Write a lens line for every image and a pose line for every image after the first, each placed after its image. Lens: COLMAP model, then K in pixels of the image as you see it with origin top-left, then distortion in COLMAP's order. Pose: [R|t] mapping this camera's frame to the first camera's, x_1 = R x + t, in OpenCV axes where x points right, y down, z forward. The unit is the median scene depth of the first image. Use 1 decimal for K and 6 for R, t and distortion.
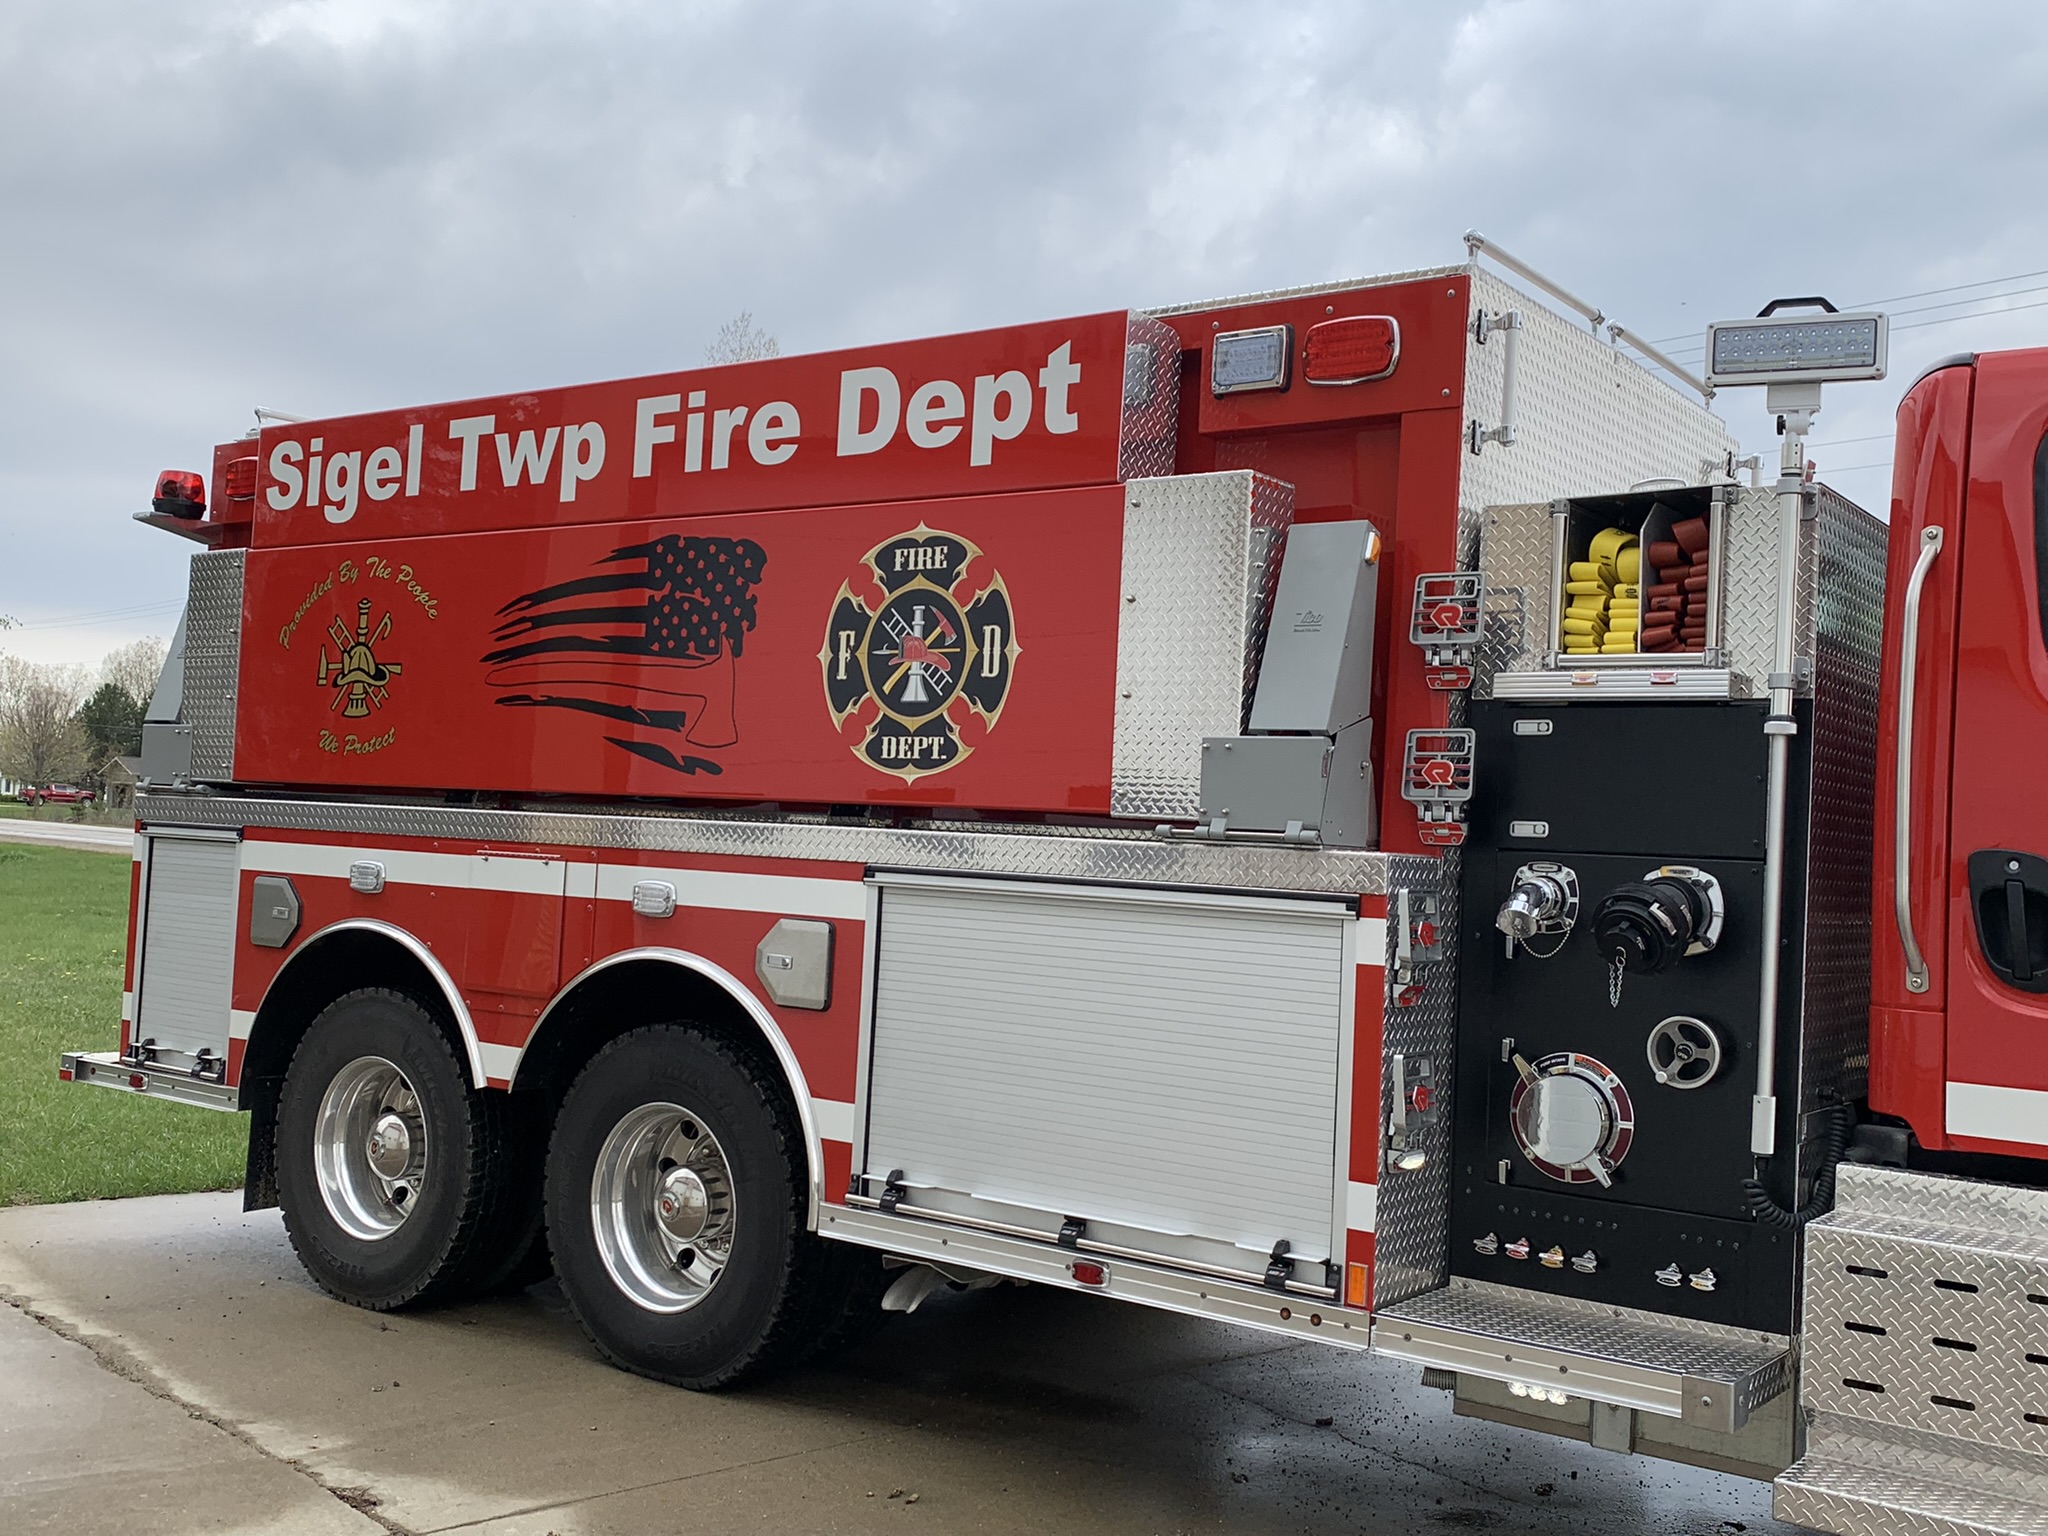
lens RADIAL K [[1973.6, 0, 1009.4], [0, 1973.6, 784.4], [0, 0, 1]] dist [0.036936, 0.000000]
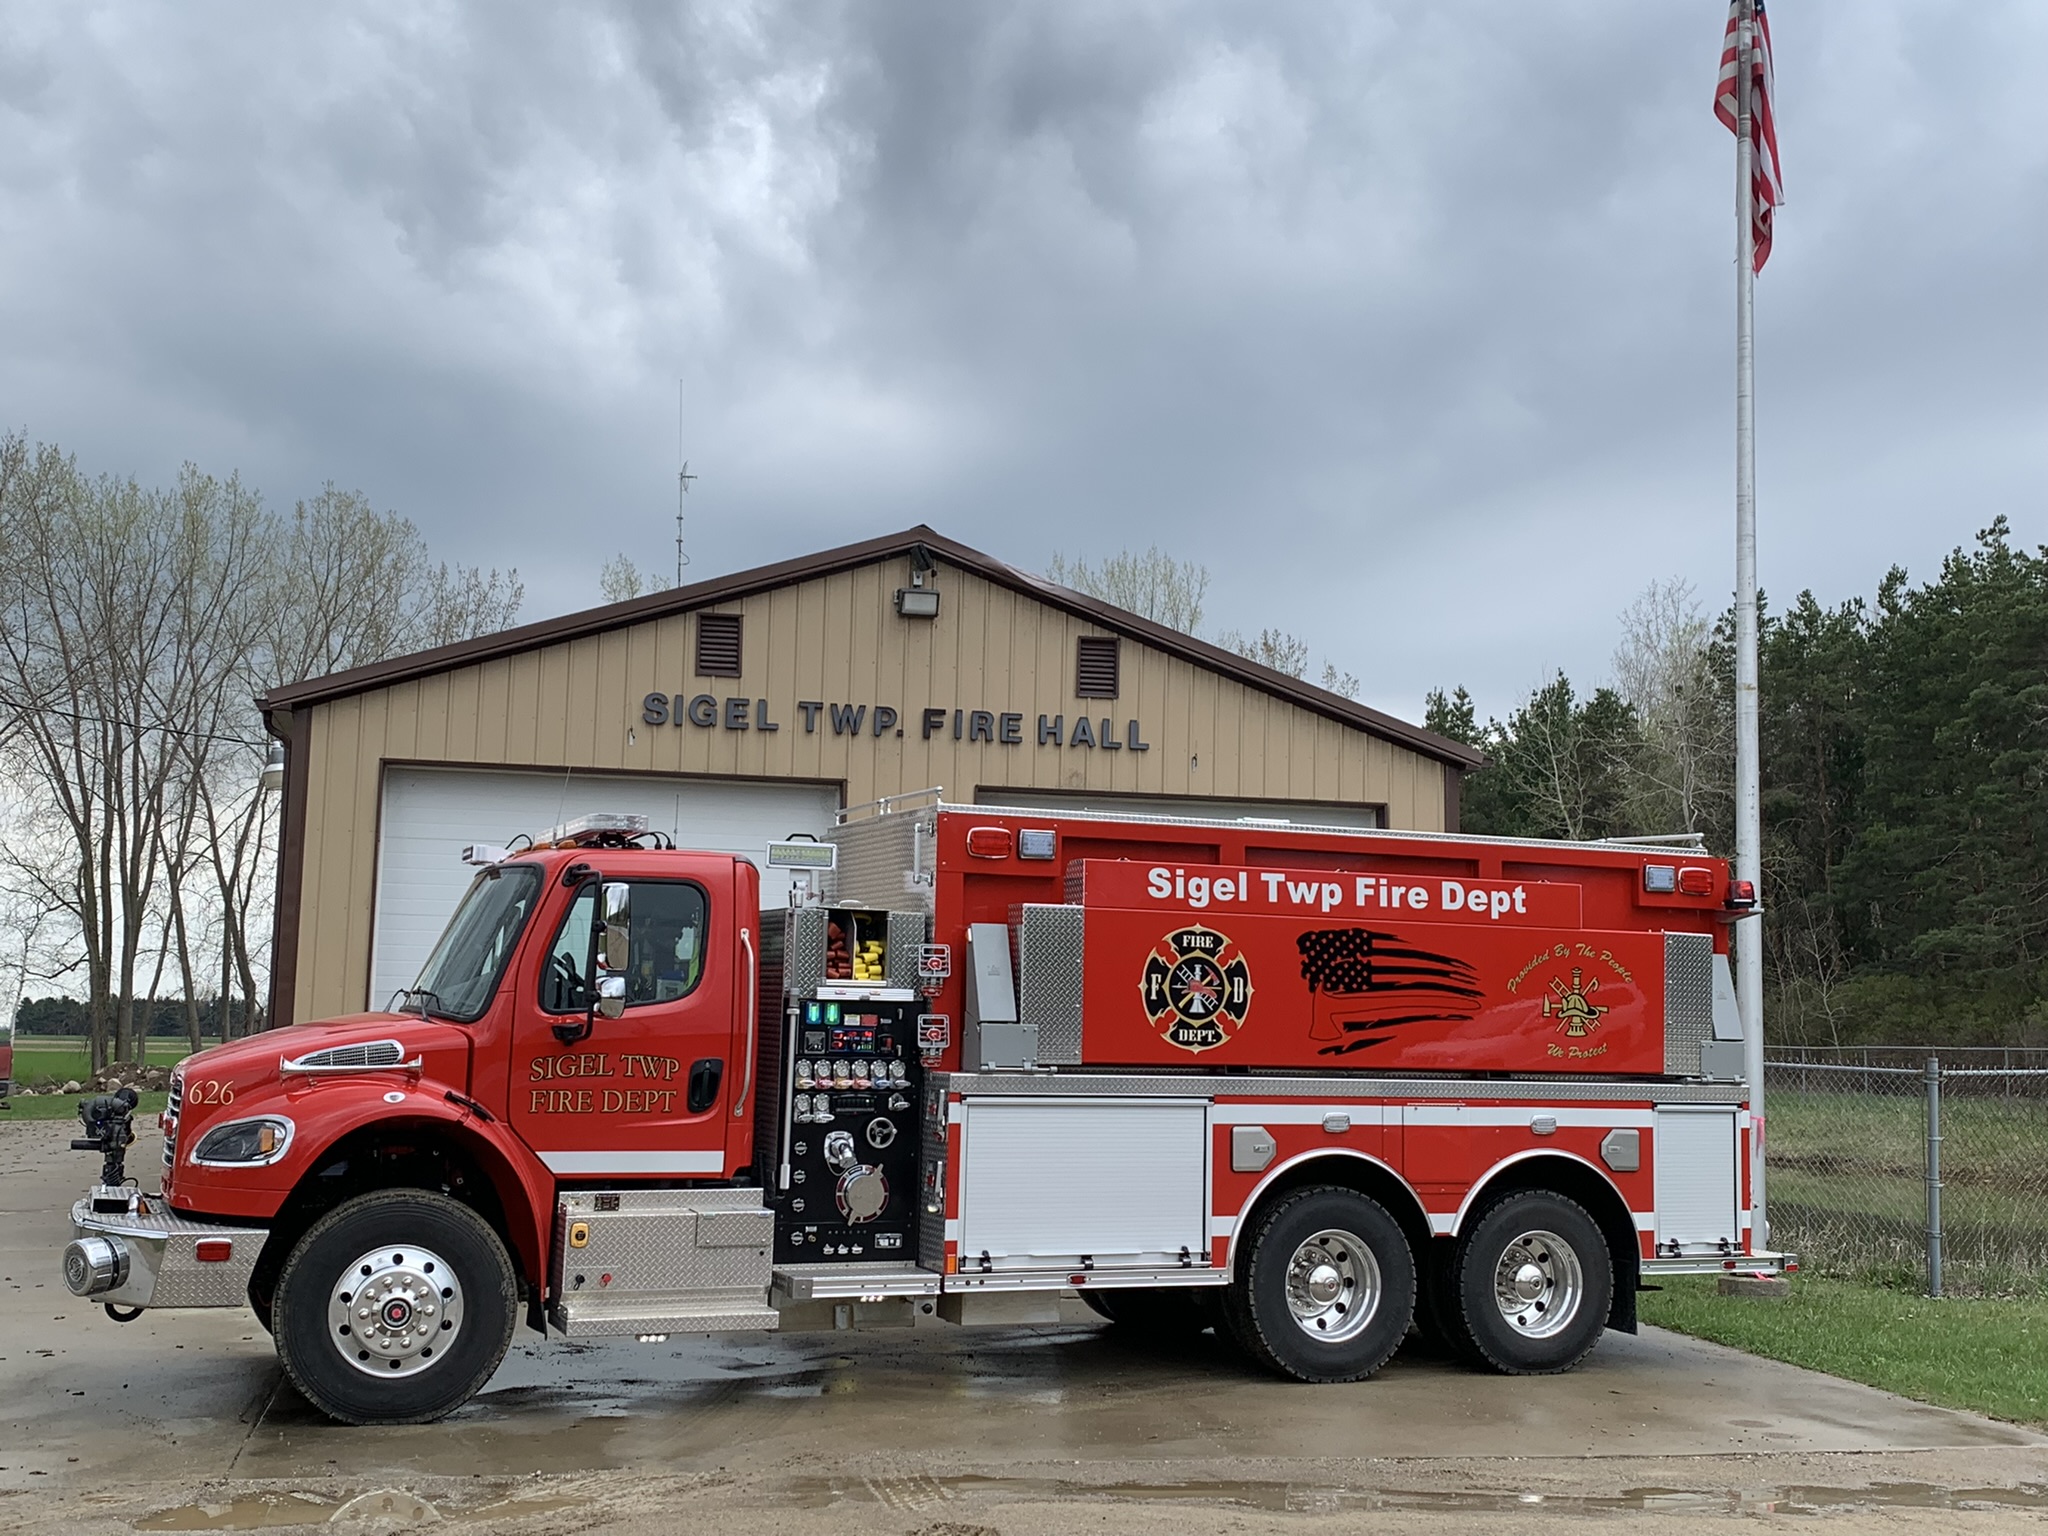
lens RADIAL K [[2146.9, 0, 1046.0], [0, 2146.9, 752.5], [0, 0, 1]] dist [0.078996, 0.000000]
pose [[0.496433, 0.080092, 0.864373, -2.061964], [-0.026894, 0.996676, -0.076906, -0.134764], [-0.867659, 0.014932, 0.496936, 0.036331]]
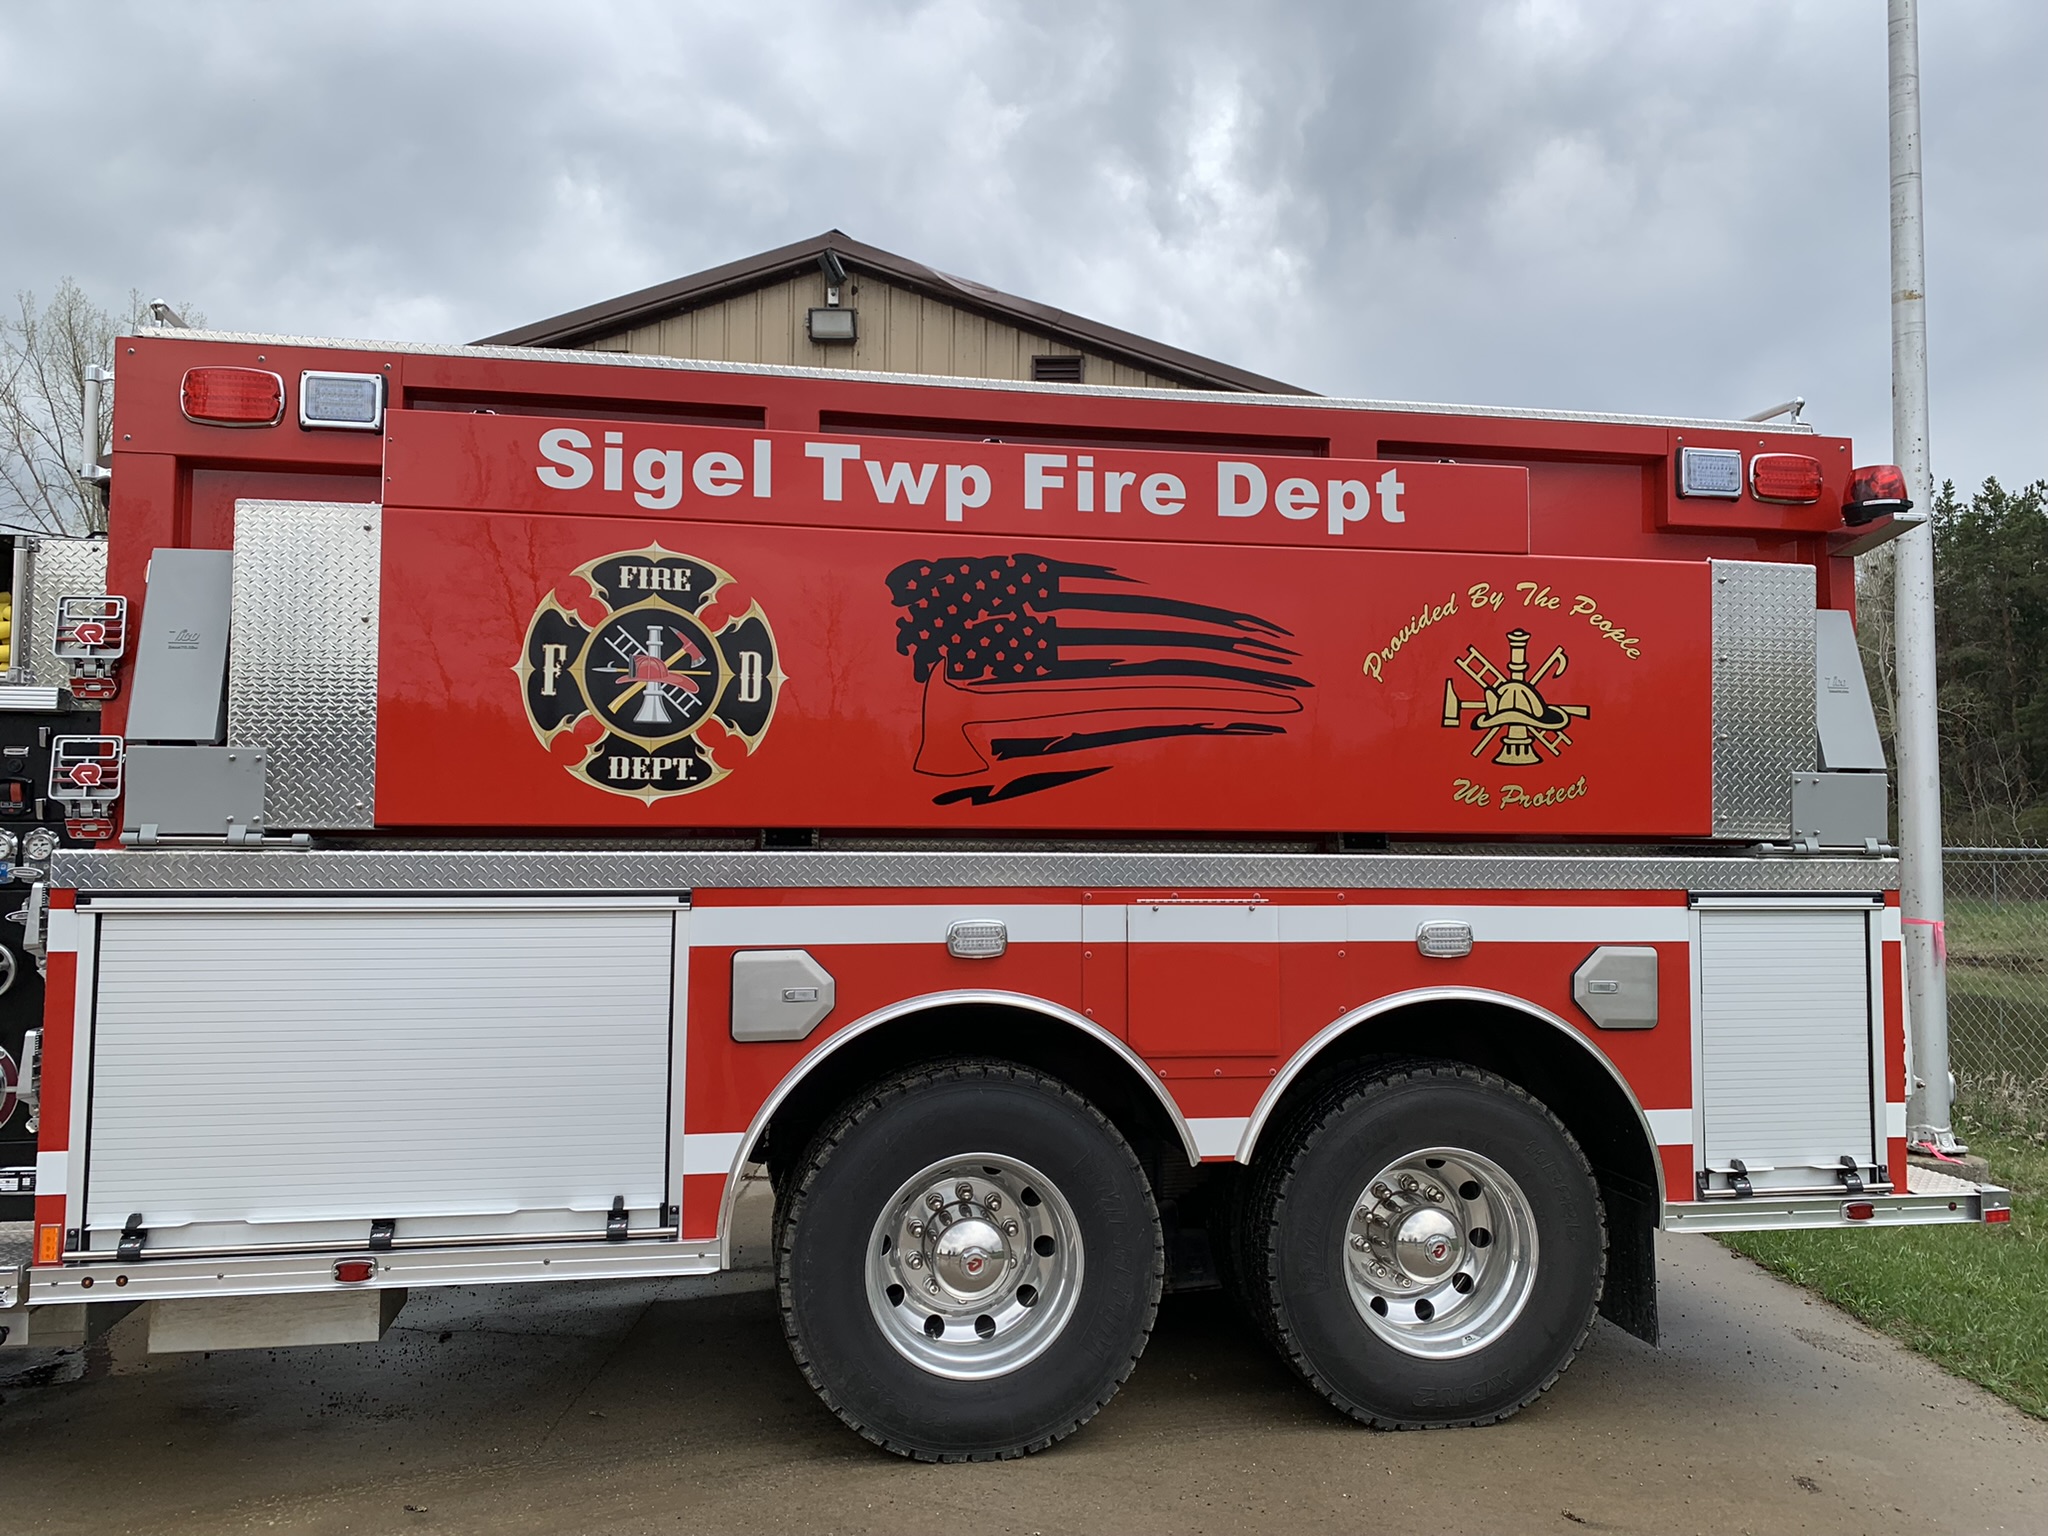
lens RADIAL K [[1544.5, 0, 1025.8], [0, 1544.5, 750.5], [0, 0, 1]] dist [0.043979, -0.053732]
pose [[0.673938, 0.013800, 0.738659, -0.497857], [0.000829, 0.999811, -0.019435, -0.012582], [-0.738788, 0.013710, 0.673799, 0.341210]]
